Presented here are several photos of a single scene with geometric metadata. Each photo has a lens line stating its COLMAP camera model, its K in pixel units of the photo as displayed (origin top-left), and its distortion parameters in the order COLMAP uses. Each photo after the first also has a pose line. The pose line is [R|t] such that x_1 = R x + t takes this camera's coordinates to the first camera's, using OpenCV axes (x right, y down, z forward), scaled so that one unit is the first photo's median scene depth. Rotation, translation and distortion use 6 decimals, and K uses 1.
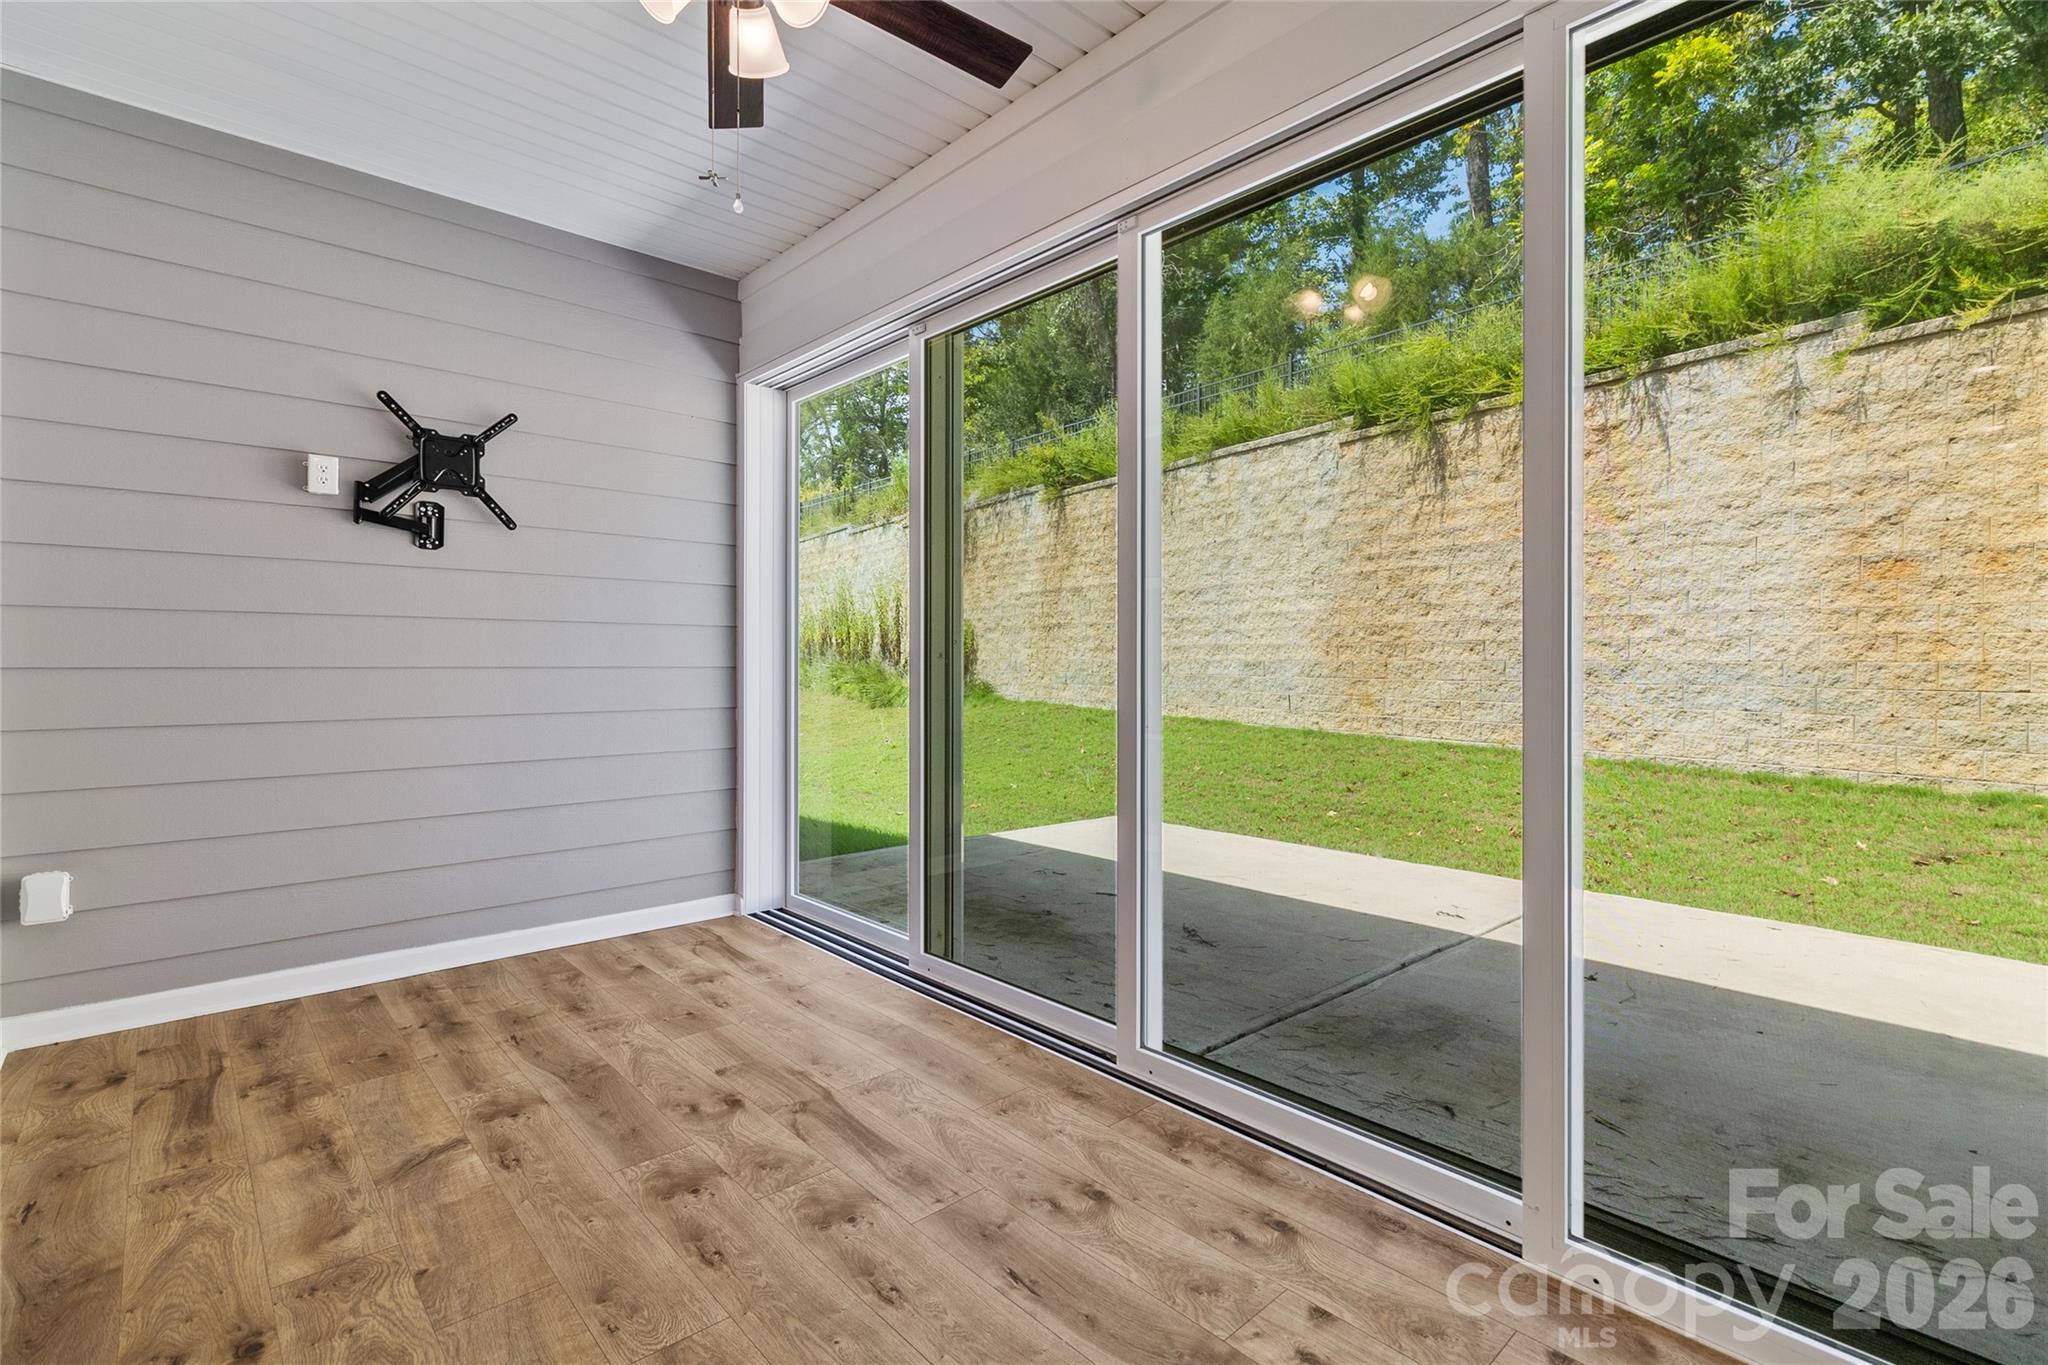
lens RADIAL K [[934.0, 0, 1015.6], [0, 934.0, 661.7], [0, 0, 1]] dist [-0.004925, -0.000788]
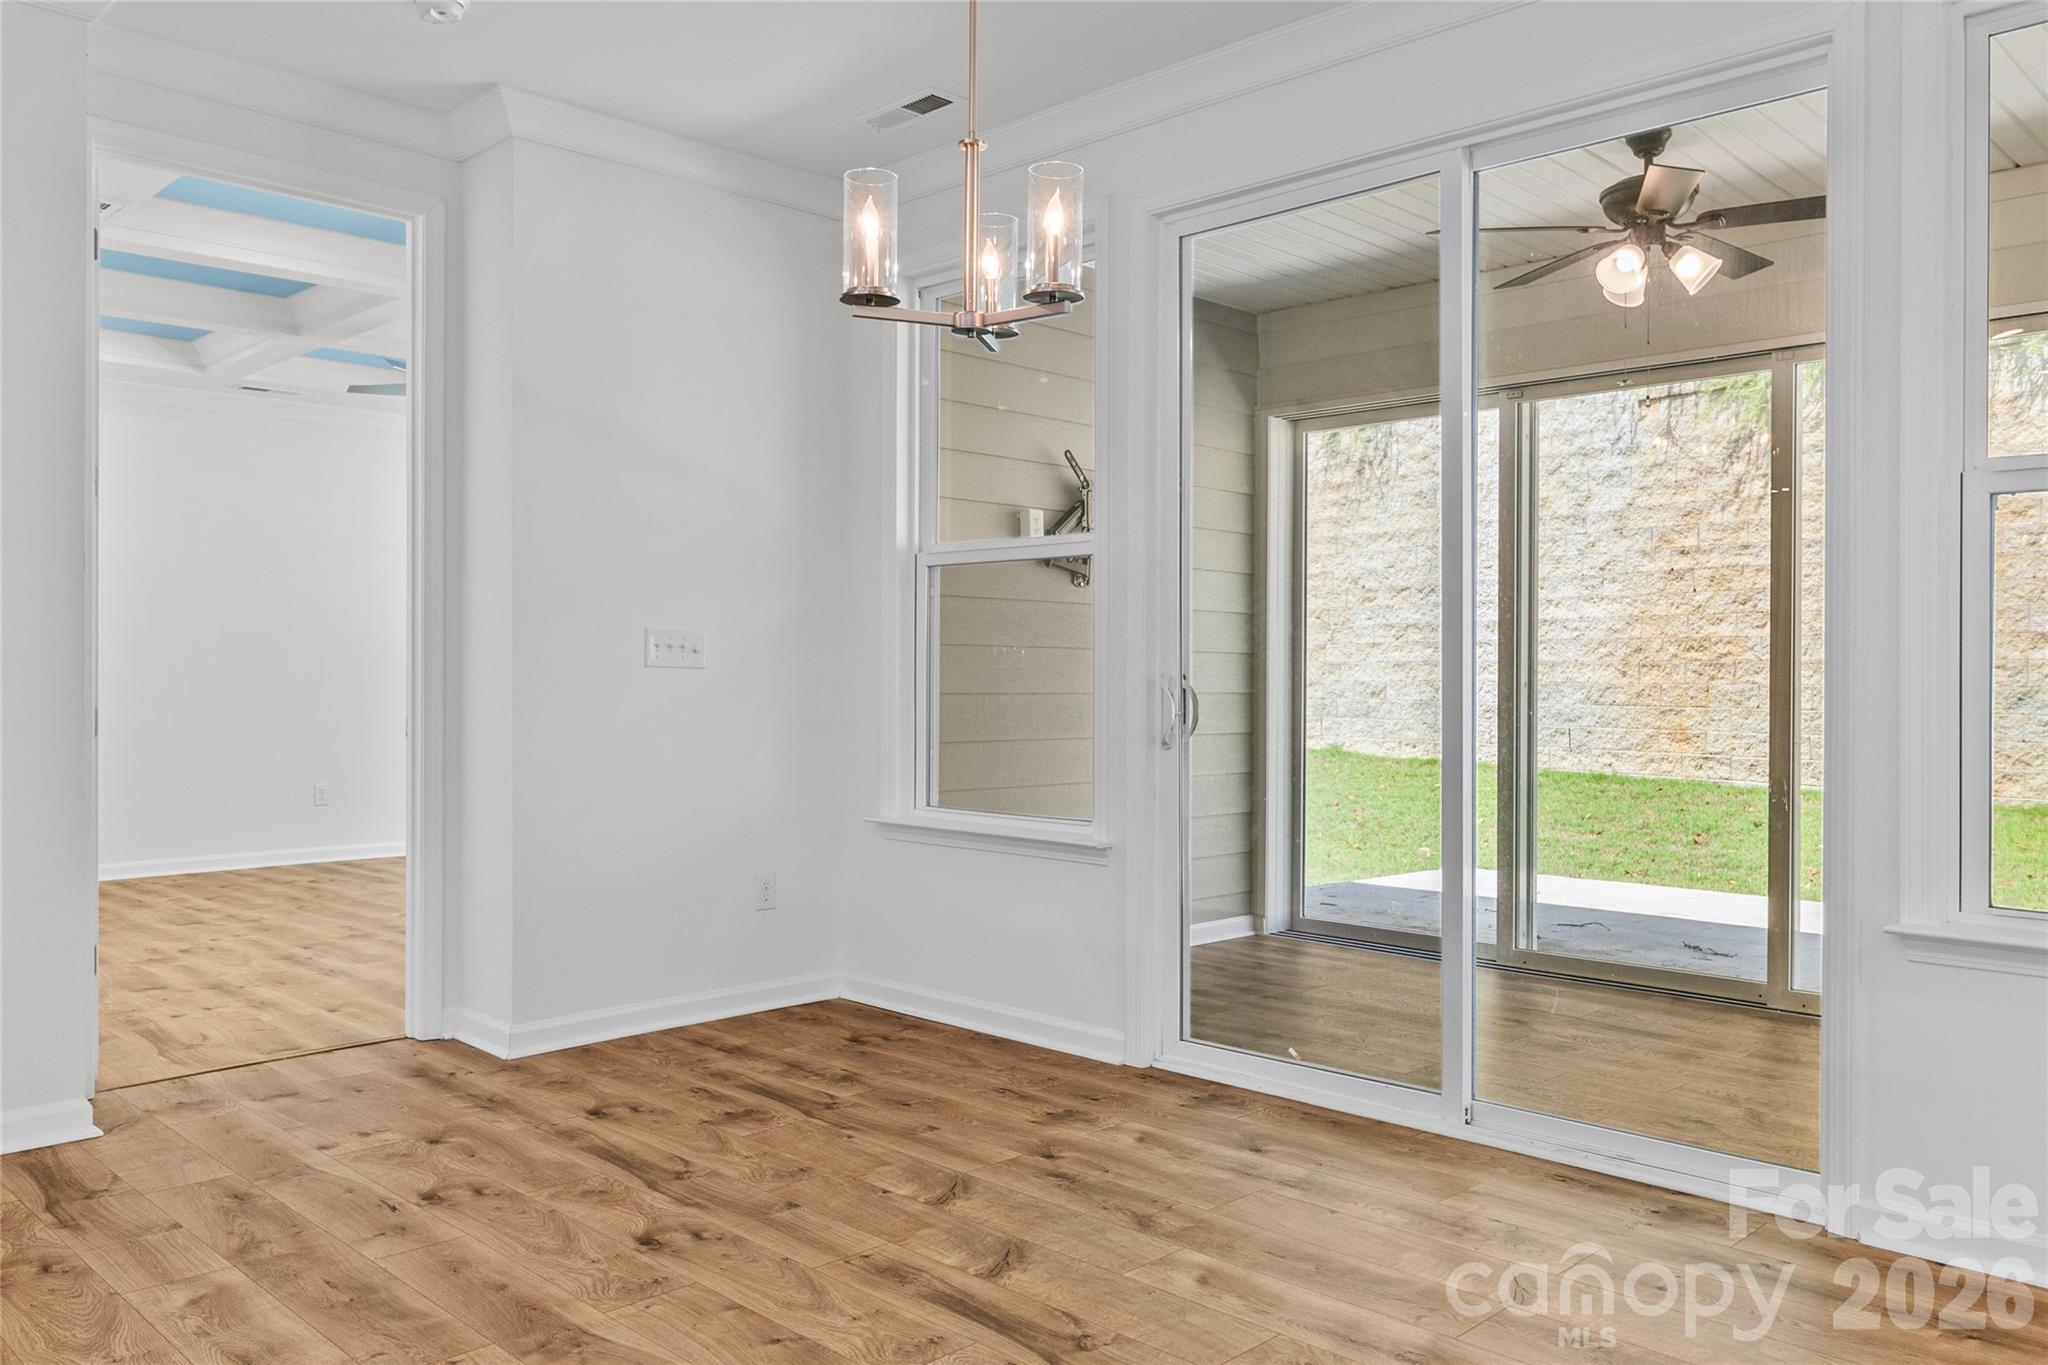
lens RADIAL K [[1546.7, 0, 1032.8], [0, 1546.7, 672.1], [0, 0, 1]] dist [0.019764, -0.004848]
pose [[0.997849, 0.004640, 0.065383, -0.249762], [-0.004386, 0.999982, -0.004016, -0.003549], [-0.065401, 0.003720, 0.997852, -0.257616]]
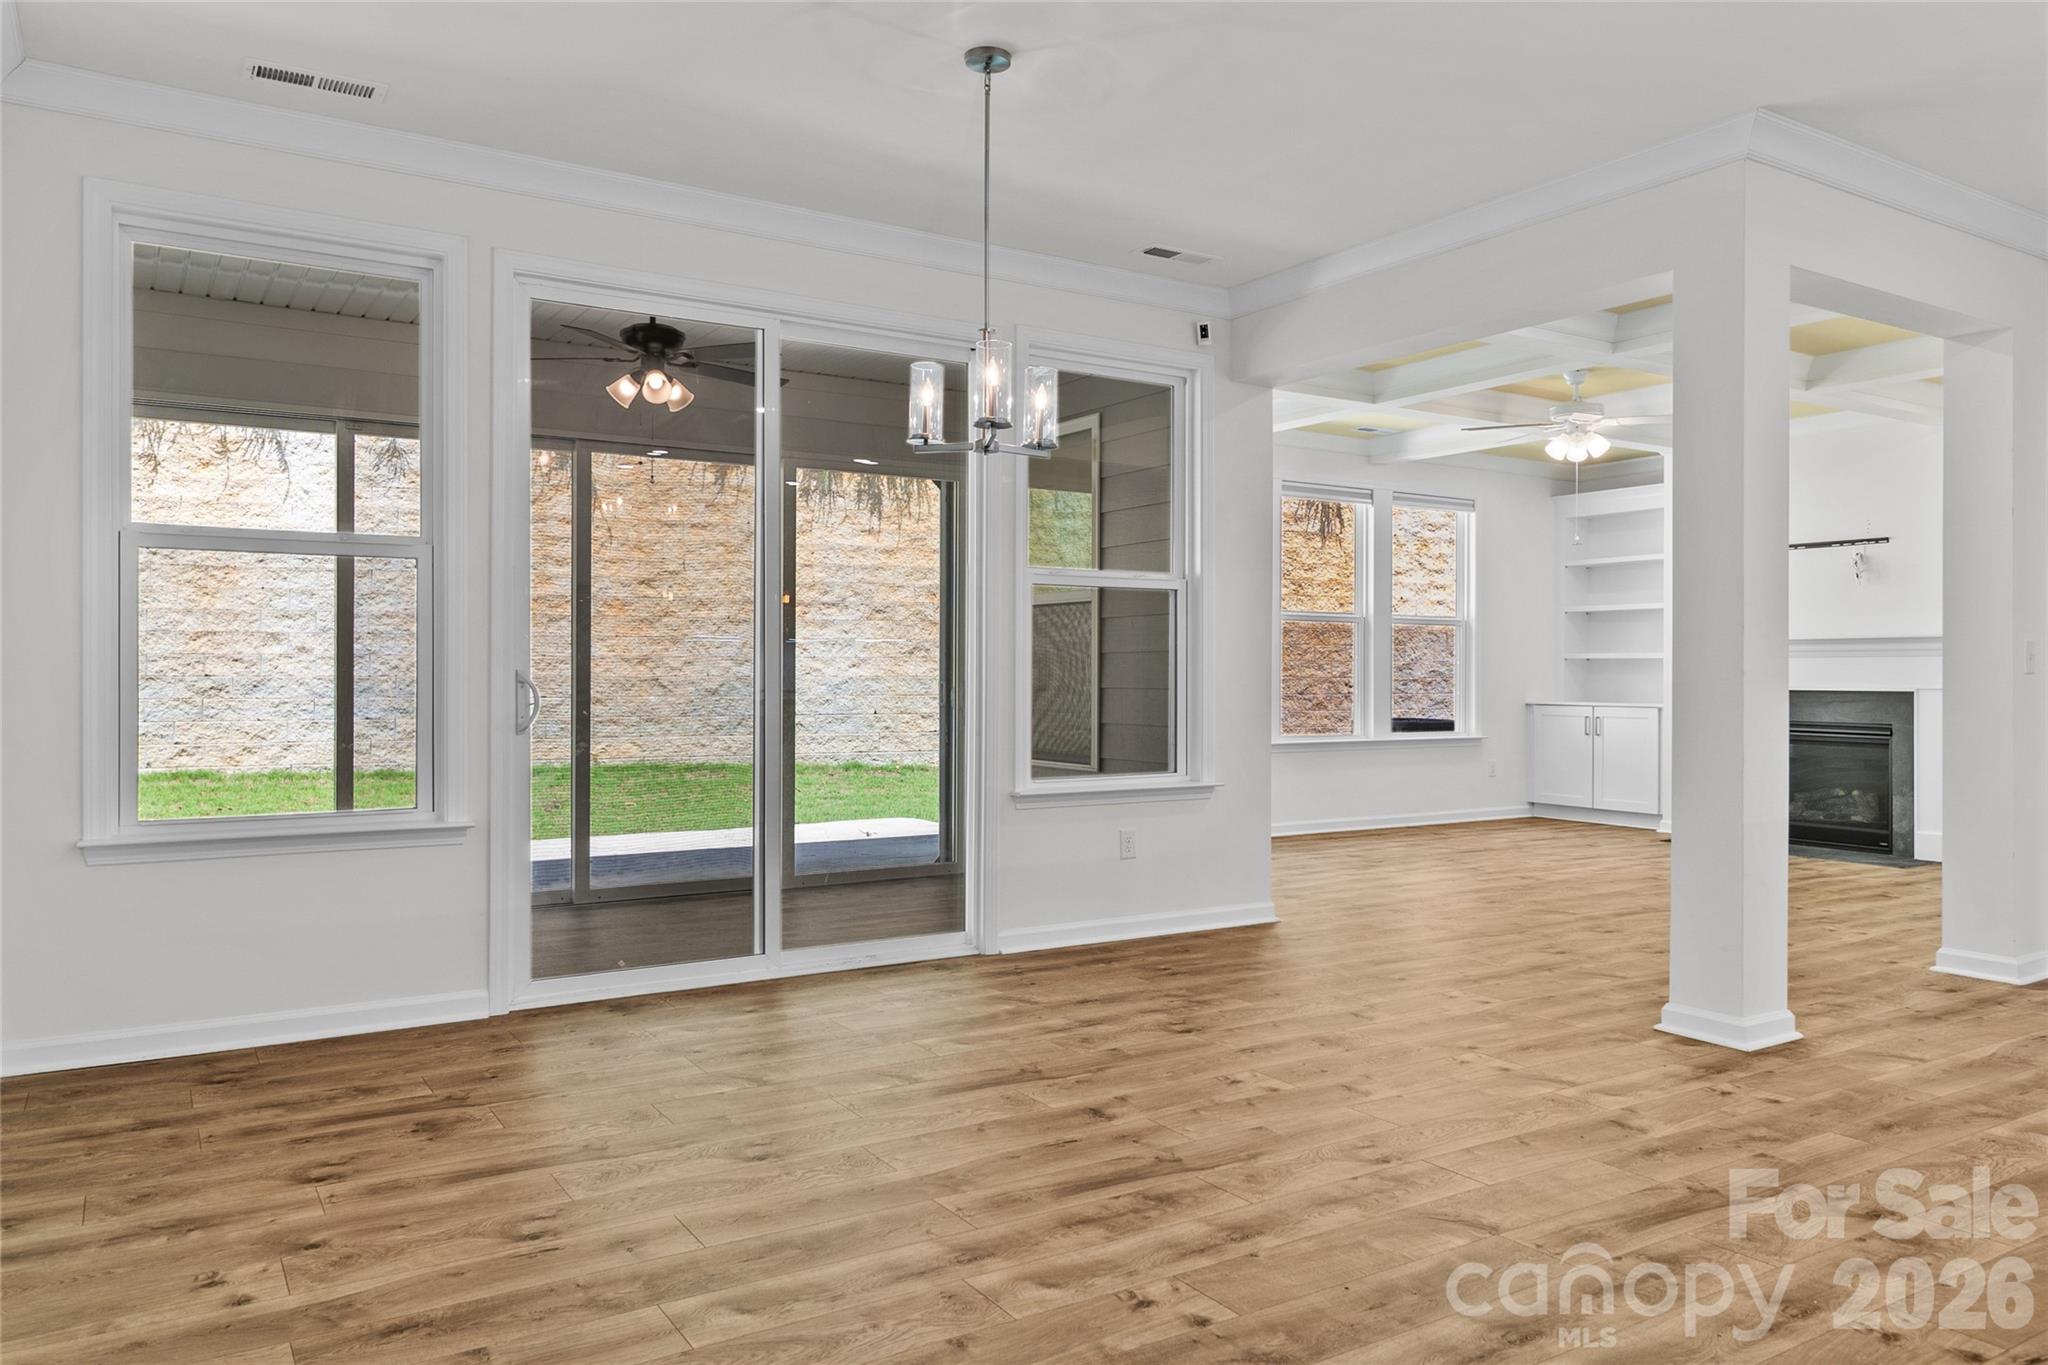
lens RADIAL K [[1428.9, 0, 1023.6], [0, 1428.9, 688.9], [0, 0, 1]] dist [0.009292, 0.005423]
pose [[0.153780, -0.010278, 0.988052, -0.609994], [0.000800, 0.999947, 0.010277, -0.002016], [-0.988105, -0.000790, 0.153780, -0.059141]]
